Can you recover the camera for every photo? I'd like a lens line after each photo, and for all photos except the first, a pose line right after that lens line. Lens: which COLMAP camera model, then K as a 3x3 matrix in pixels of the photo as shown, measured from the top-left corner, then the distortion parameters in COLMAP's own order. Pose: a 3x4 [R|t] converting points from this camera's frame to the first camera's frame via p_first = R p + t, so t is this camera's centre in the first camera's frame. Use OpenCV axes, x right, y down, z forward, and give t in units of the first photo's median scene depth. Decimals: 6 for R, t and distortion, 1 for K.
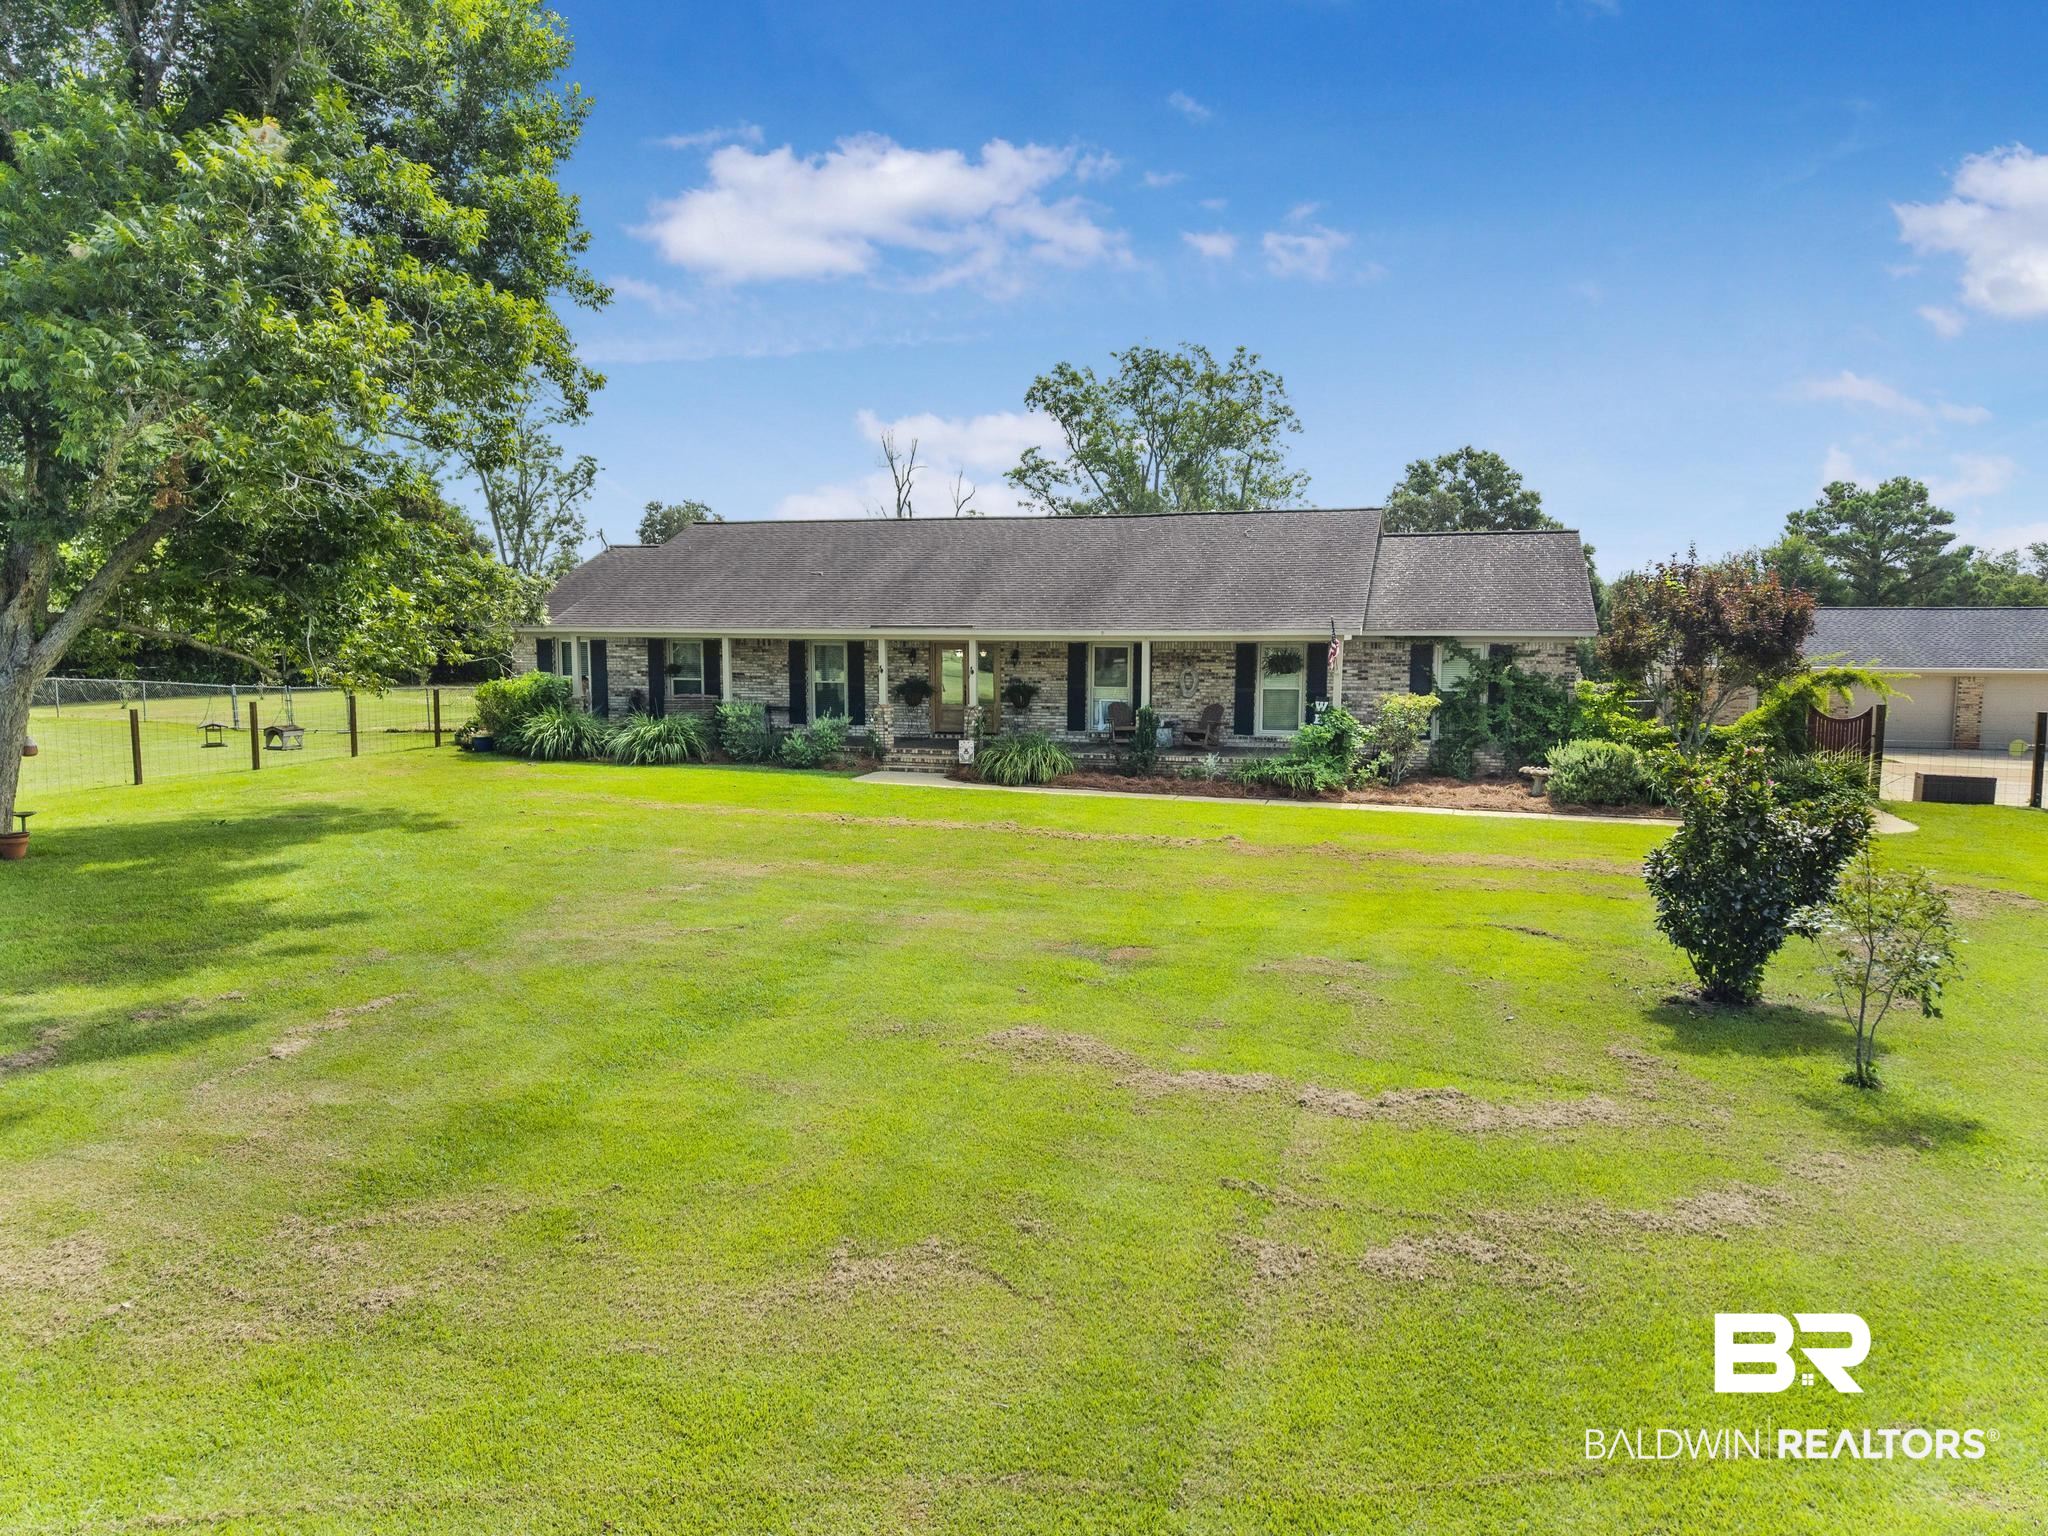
lens RADIAL K [[1437.7, 0, 1024.0], [0, 1437.7, 768.0], [0, 0, 1]] dist [0.037947, -0.002403]
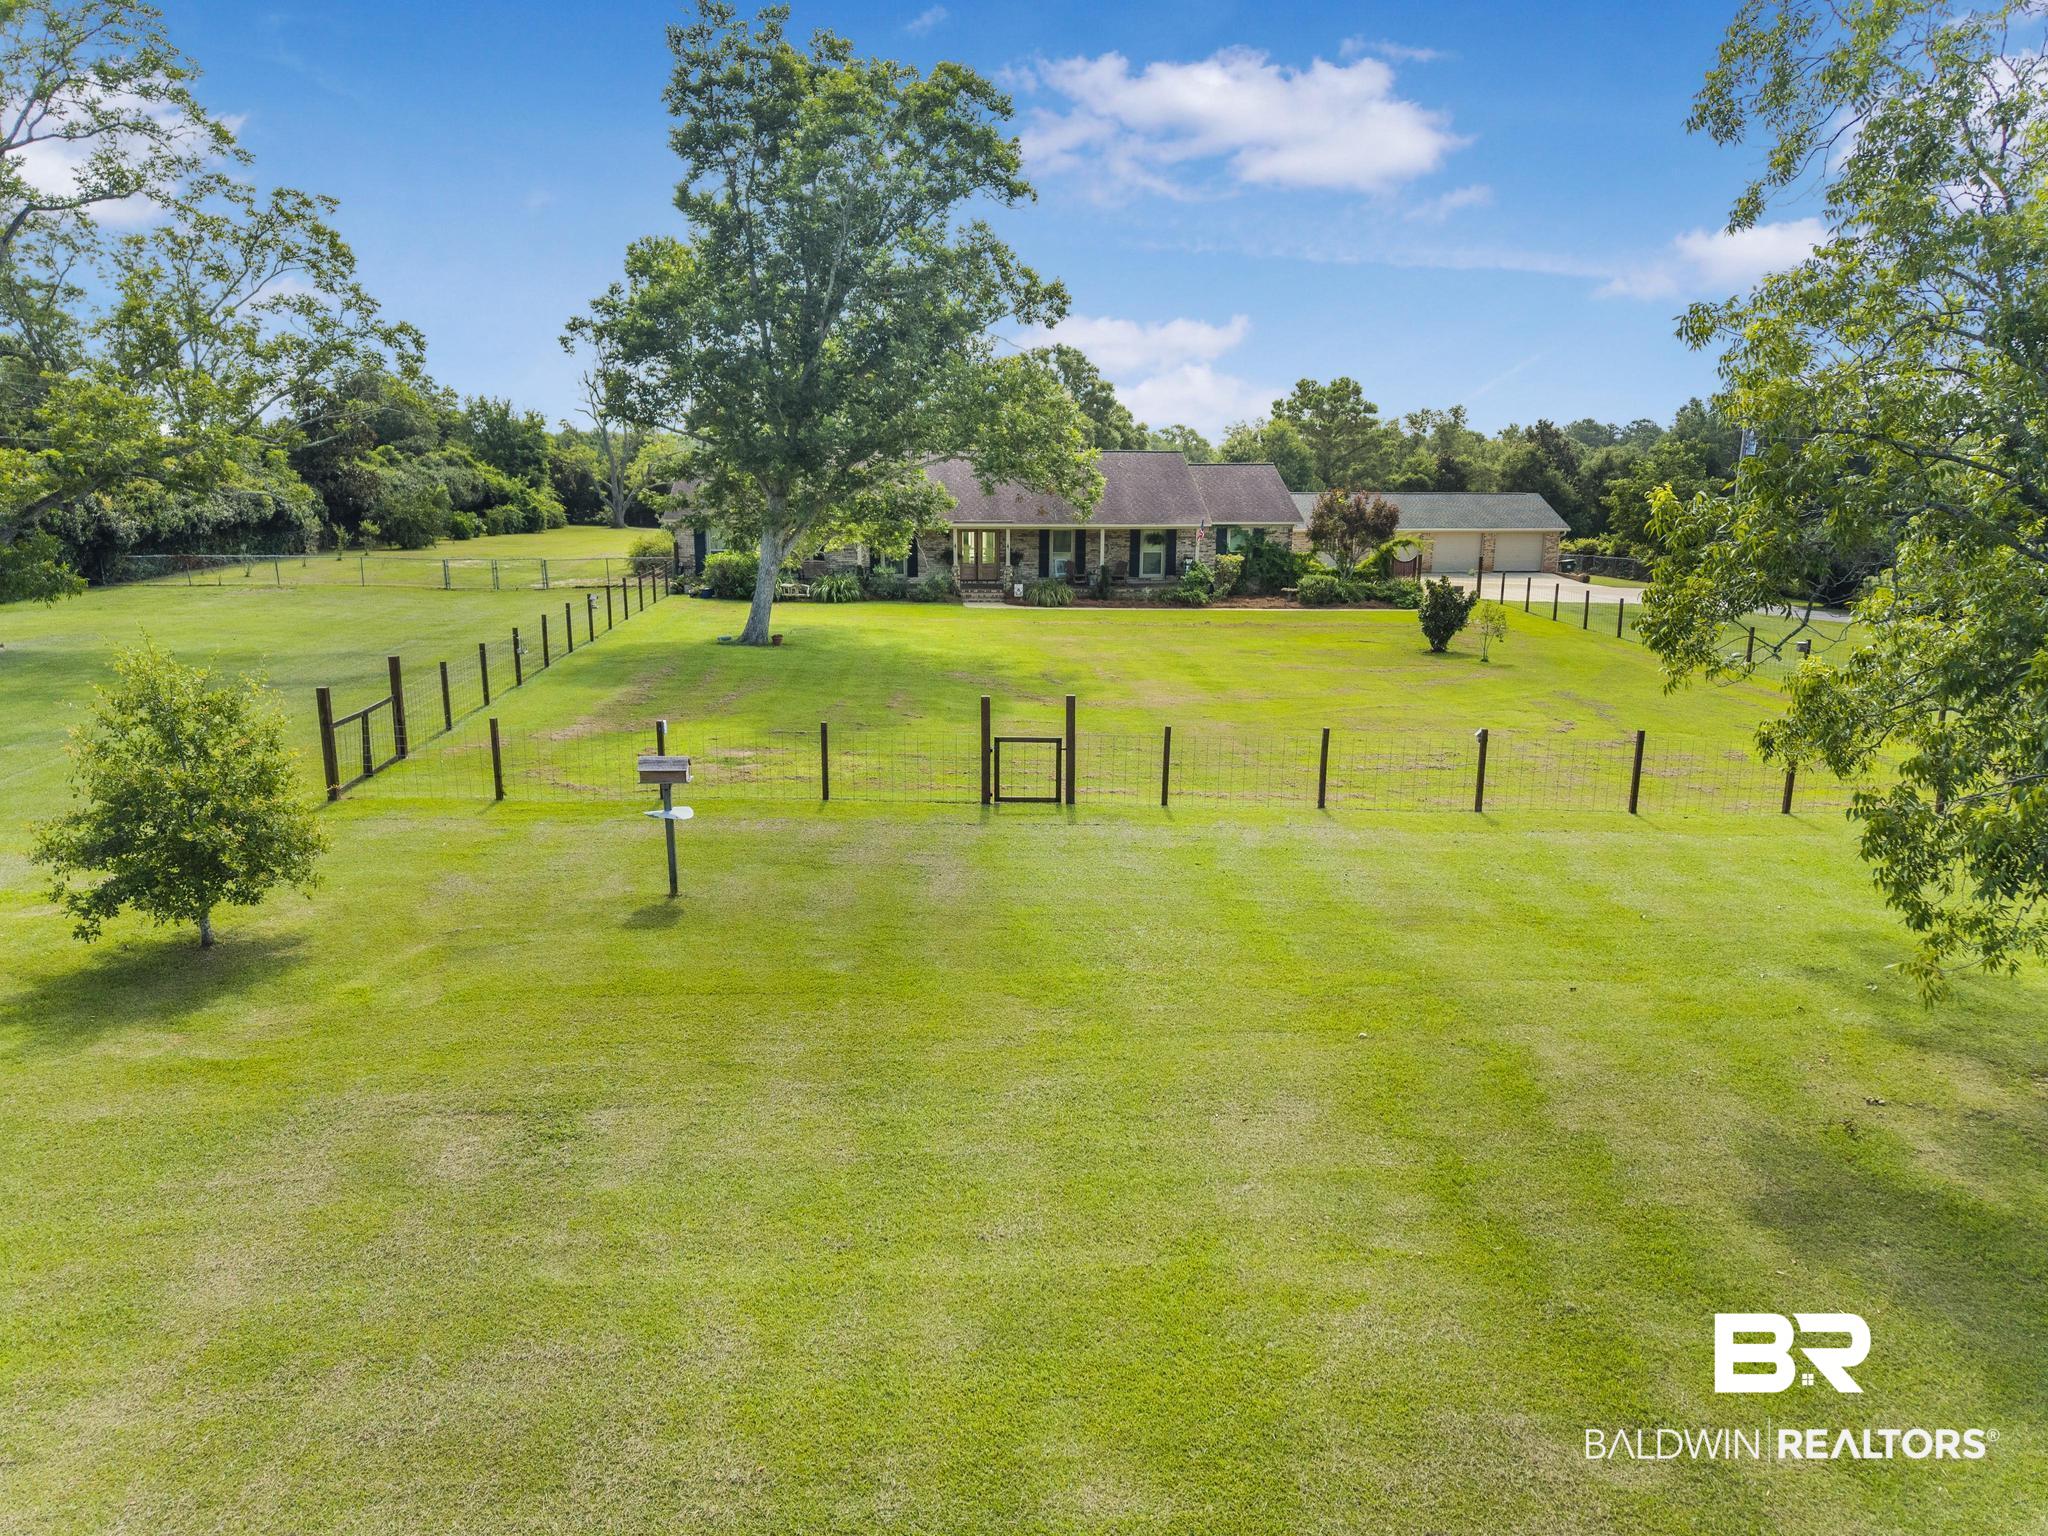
lens RADIAL K [[1437.1, 0, 1024.0], [0, 1437.1, 768.0], [0, 0, 1]] dist [0.202948, -0.000662]
pose [[0.931394, -0.074001, 0.356413, -0.703288], [0.033215, 0.992311, 0.119233, -0.004659], [-0.362495, -0.099214, 0.926690, -0.785057]]
